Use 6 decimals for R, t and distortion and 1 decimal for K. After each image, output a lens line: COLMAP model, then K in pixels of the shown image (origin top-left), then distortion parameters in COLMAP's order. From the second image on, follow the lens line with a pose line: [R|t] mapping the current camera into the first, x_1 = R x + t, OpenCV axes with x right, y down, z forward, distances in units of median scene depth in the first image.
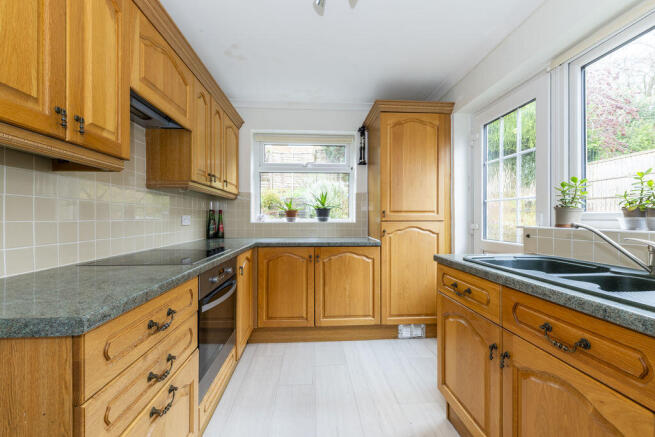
lens RADIAL K [[264.4, 0, 334.6], [0, 264.4, 218.2], [0, 0, 1]] dist [-0.000702, 0.000803]
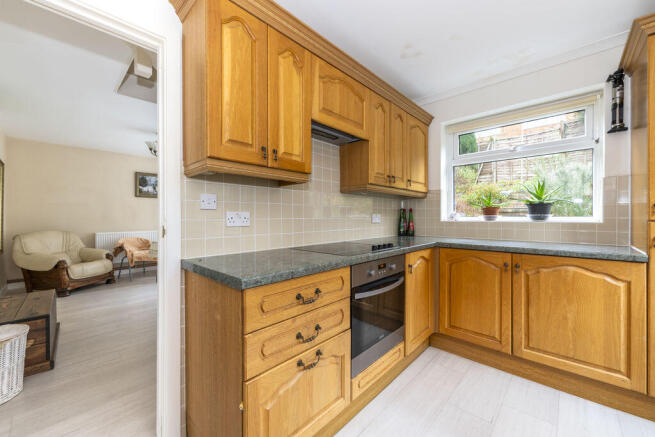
lens RADIAL K [[264.4, 0, 331.2], [0, 264.4, 218.4], [0, 0, 1]] dist [-0.000702, 0.000803]
pose [[0.674477, 0.001681, -0.738294, 0.171562], [0.002808, 0.999984, 0.004841, 0.001573], [0.738290, -0.005338, 0.674462, 0.099037]]
